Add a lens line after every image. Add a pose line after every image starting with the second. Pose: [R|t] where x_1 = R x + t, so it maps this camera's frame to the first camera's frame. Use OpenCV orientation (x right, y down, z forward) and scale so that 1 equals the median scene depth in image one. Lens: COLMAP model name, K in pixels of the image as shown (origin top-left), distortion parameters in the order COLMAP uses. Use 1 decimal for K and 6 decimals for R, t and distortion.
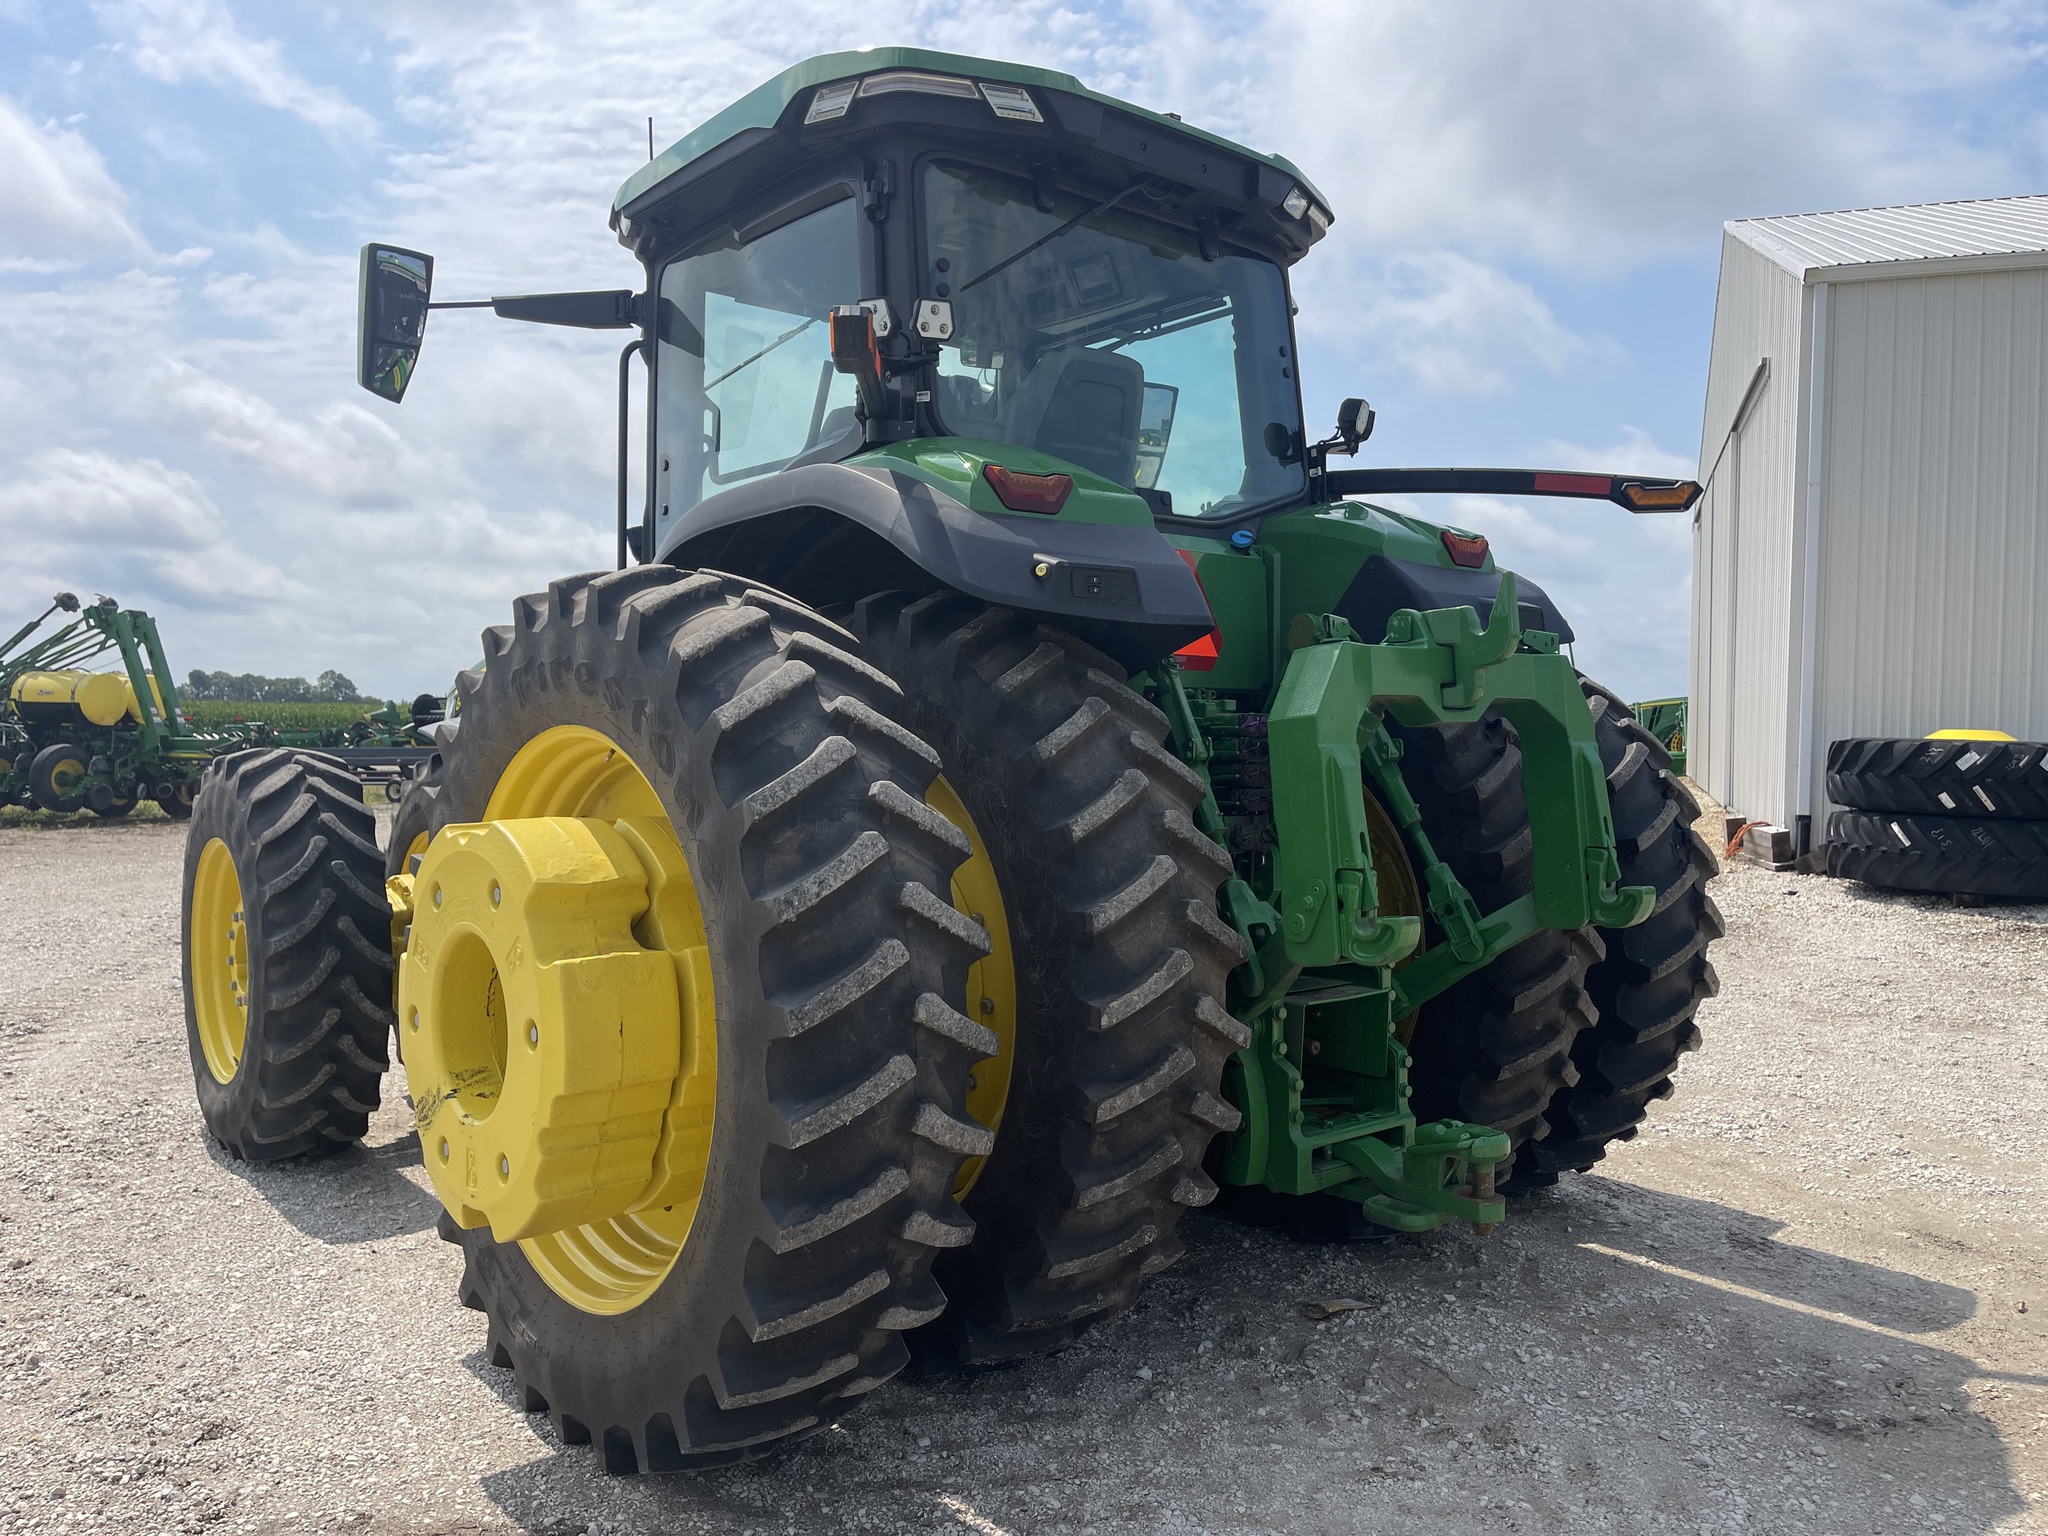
lens RADIAL K [[1554.2, 0, 1024.0], [0, 1554.2, 768.0], [0, 0, 1]] dist [0.071430, -0.092298]
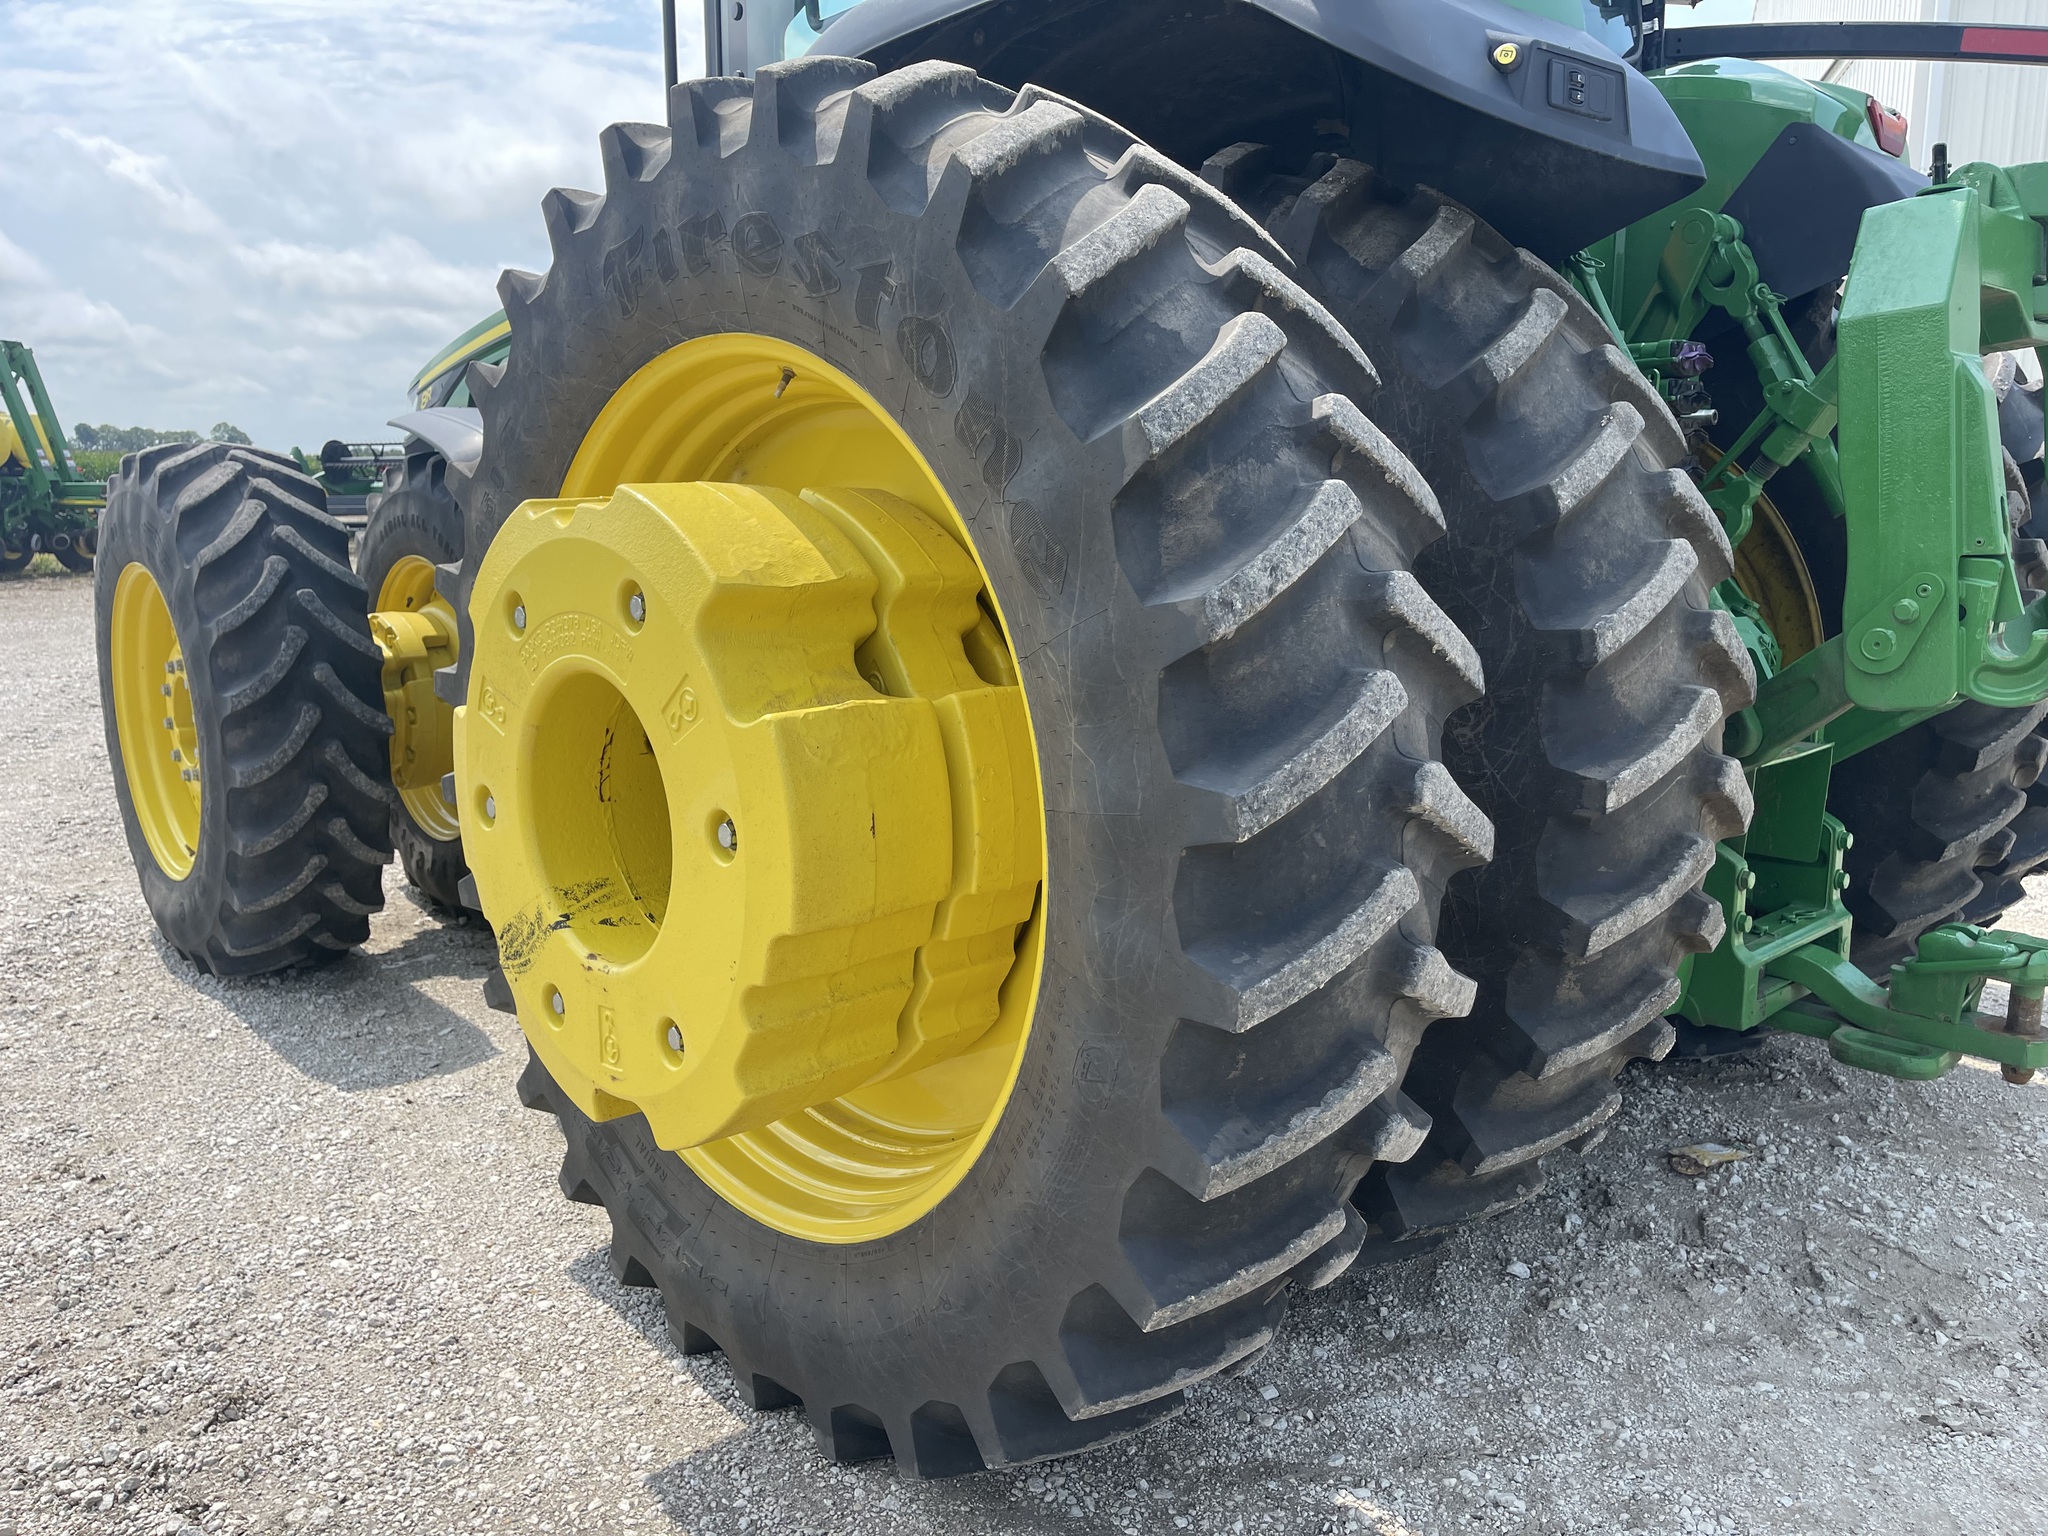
lens RADIAL K [[1569.3, 0, 1029.7], [0, 1569.3, 780.6], [0, 0, 1]] dist [0.078230, -0.106074]
pose [[0.999075, -0.013618, 0.040792, -0.189949], [0.006855, 0.986843, 0.161535, 0.044719], [-0.042455, -0.161106, 0.986024, 0.343346]]
